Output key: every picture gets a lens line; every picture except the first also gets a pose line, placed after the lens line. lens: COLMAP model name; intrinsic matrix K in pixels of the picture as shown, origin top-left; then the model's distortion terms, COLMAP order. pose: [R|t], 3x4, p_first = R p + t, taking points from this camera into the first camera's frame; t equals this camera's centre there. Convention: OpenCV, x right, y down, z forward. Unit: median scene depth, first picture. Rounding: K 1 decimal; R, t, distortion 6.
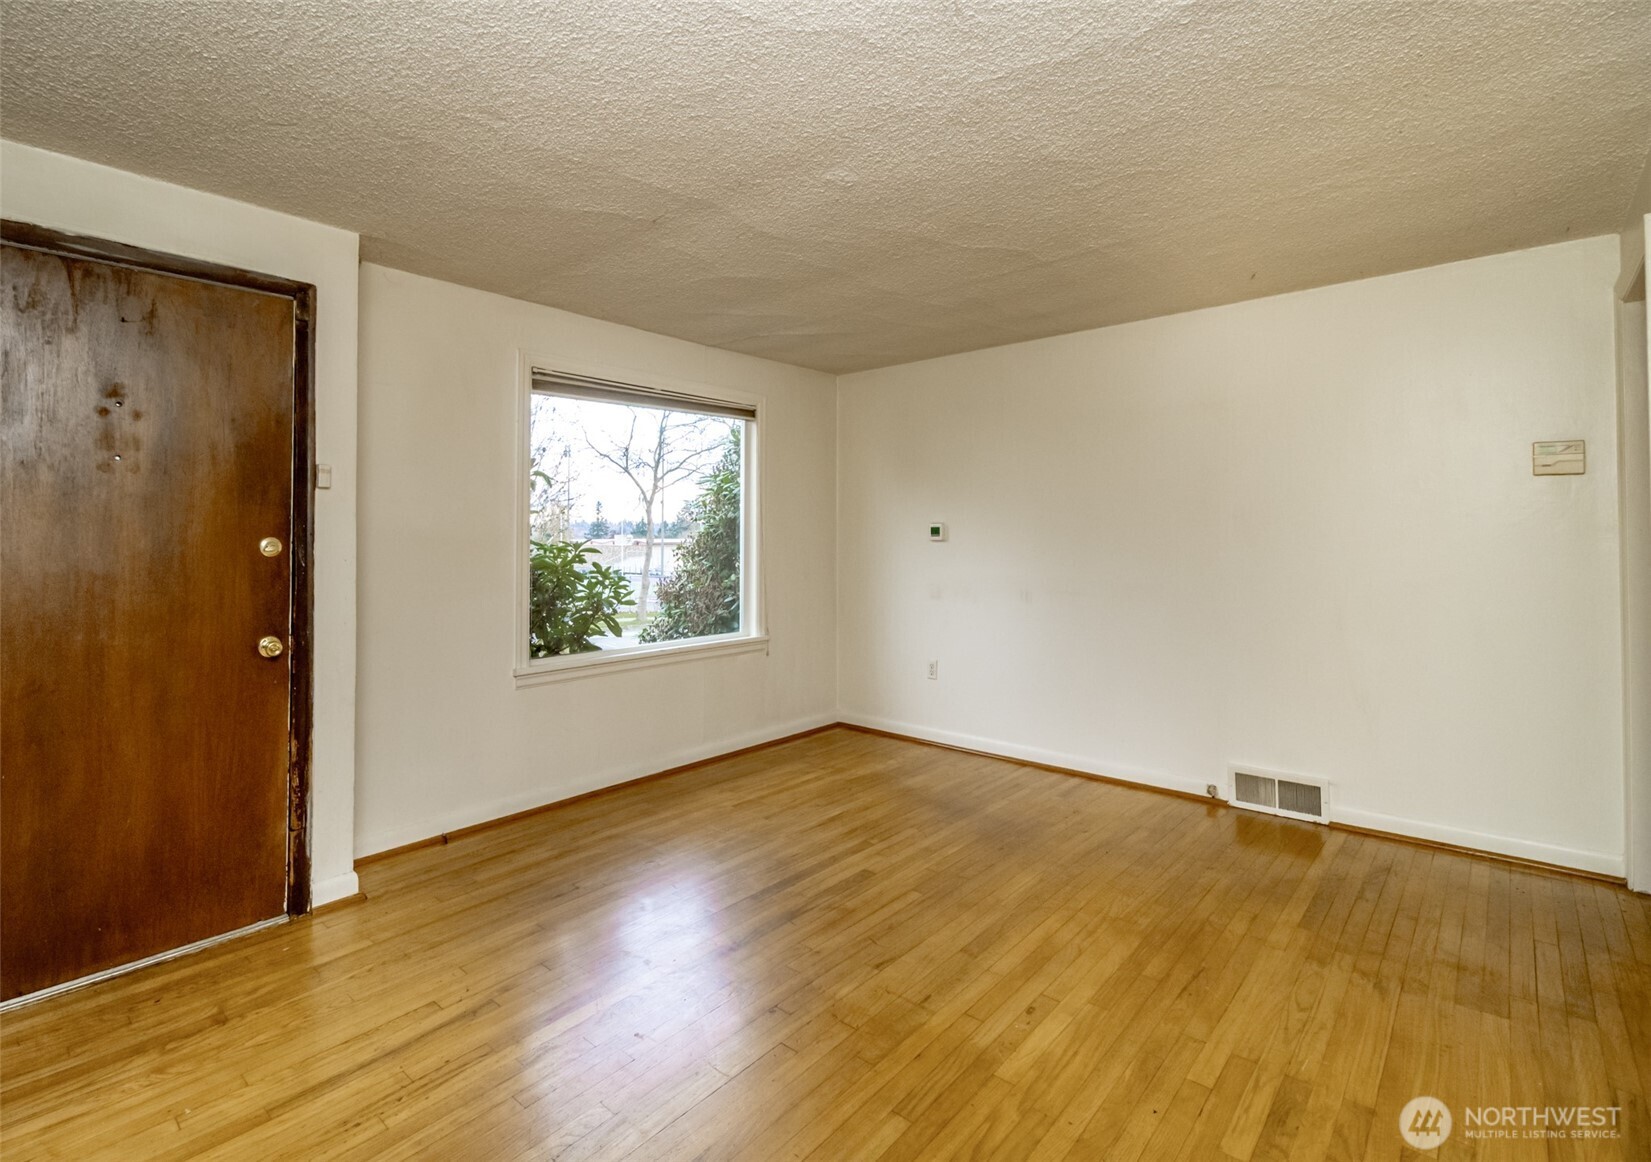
lens RADIAL K [[776.3, 0, 809.3], [0, 776.3, 542.0], [0, 0, 1]] dist [0.018724, -0.009936]
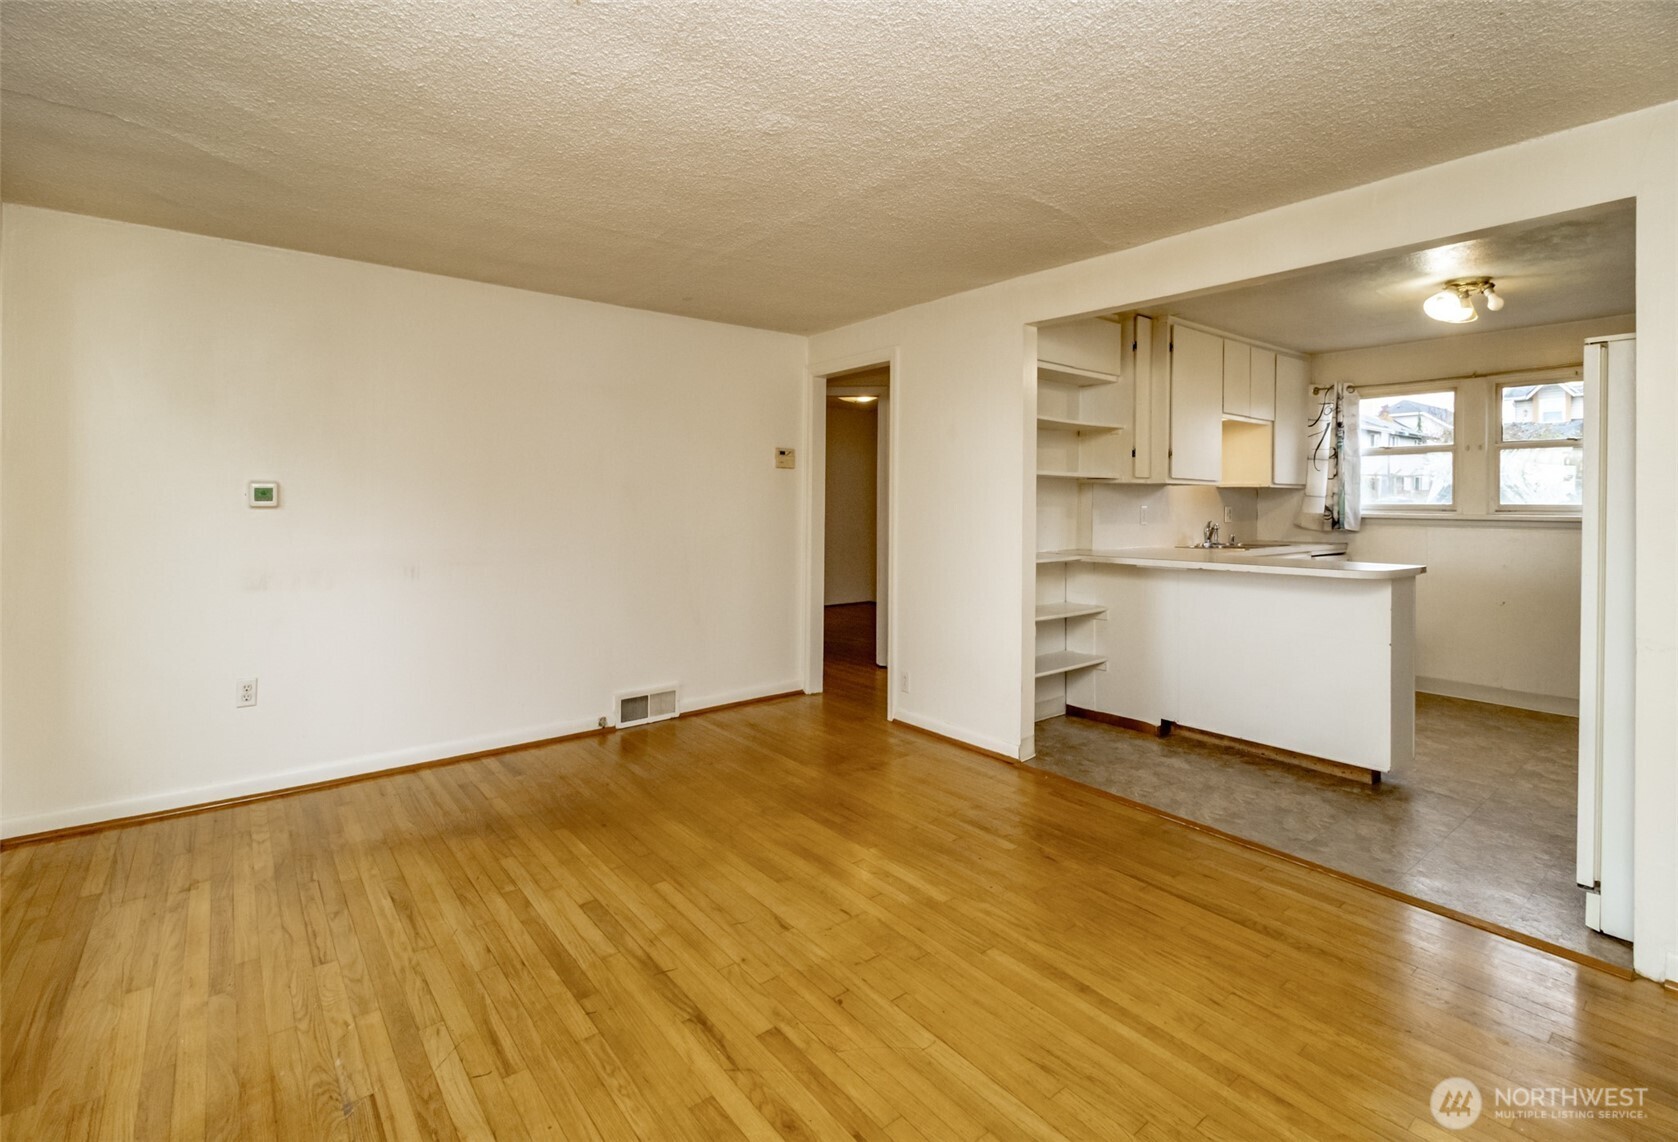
lens RADIAL K [[758.7, 0, 813.3], [0, 758.7, 462.2], [0, 0, 1]] dist [0.004741, -0.000306]
pose [[0.188988, 0.054052, 0.980491, -0.702611], [0.002238, 0.998458, -0.055474, -0.008434], [-0.981977, 0.012678, 0.188575, 0.588206]]
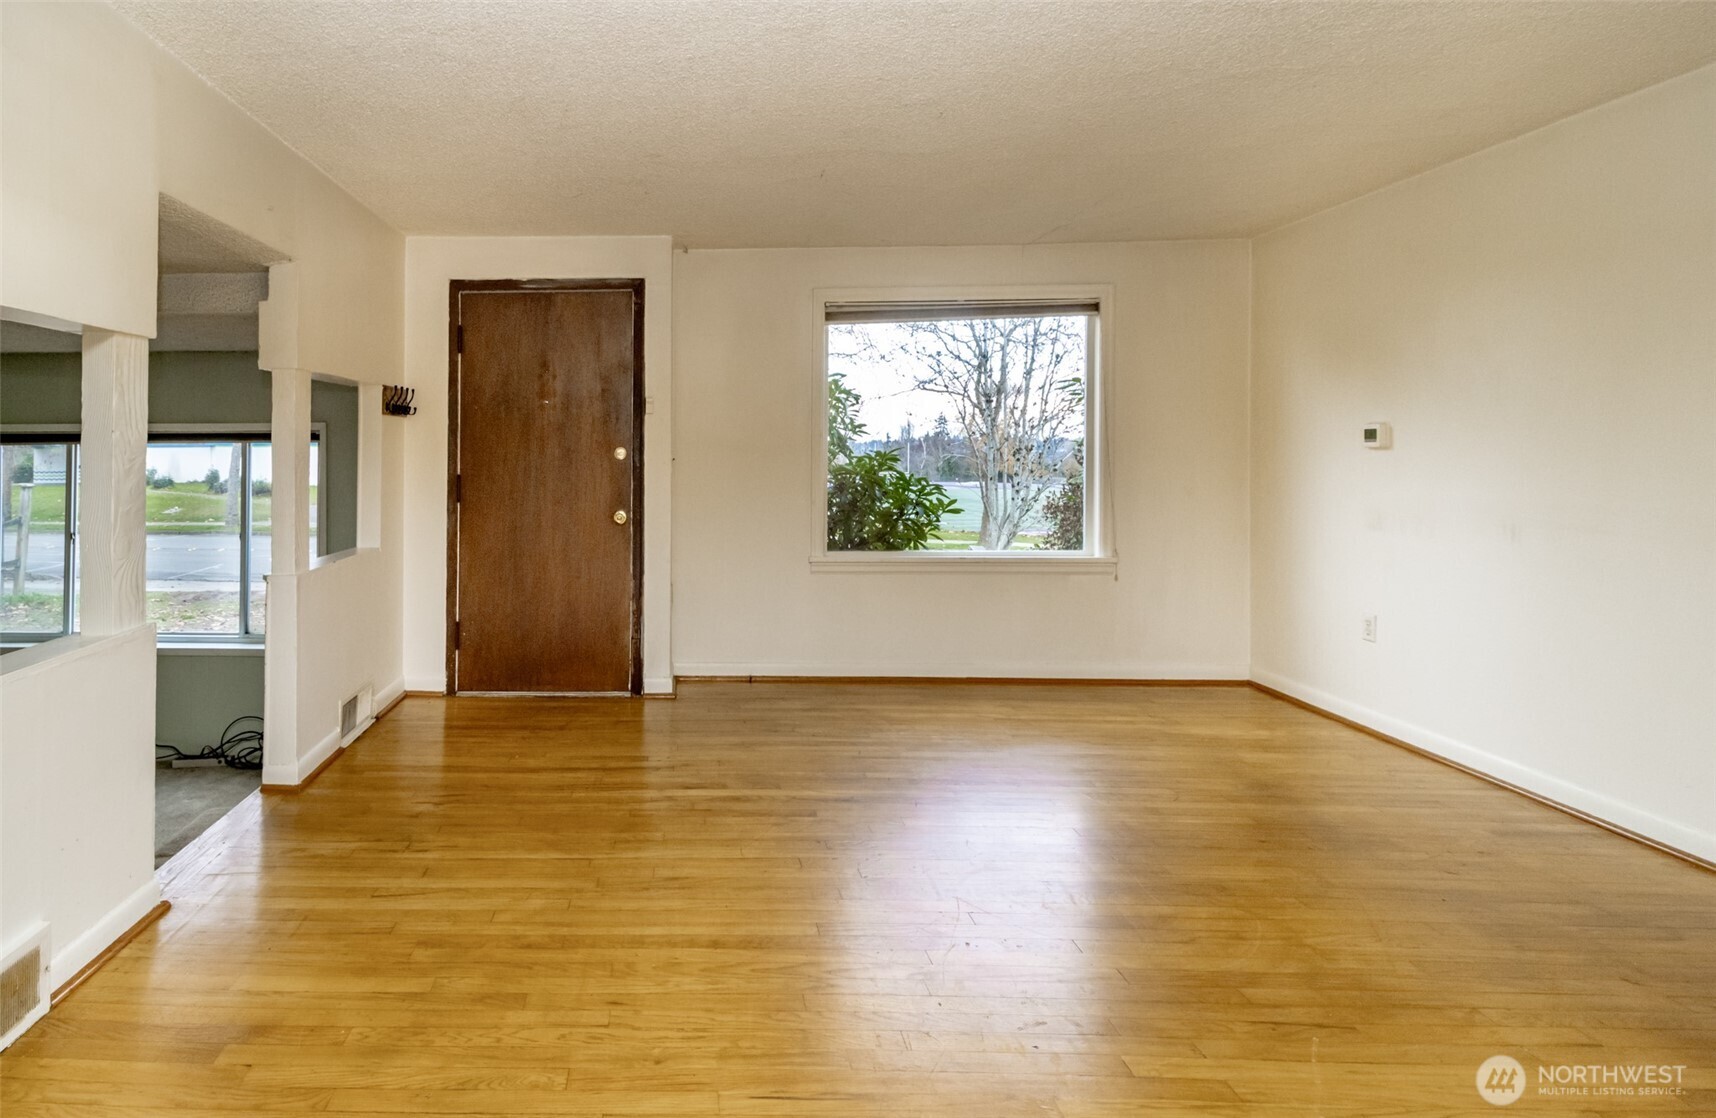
lens RADIAL K [[812.9, 0, 654.4], [0, 812.9, 458.9], [0, 0, 1]] dist [0.015340, 0.000447]
pose [[0.642053, 0.002286, -0.766656, 0.514291], [-0.001385, 0.999997, 0.001823, 0.012740], [0.766659, -0.000109, 0.642055, 0.009475]]
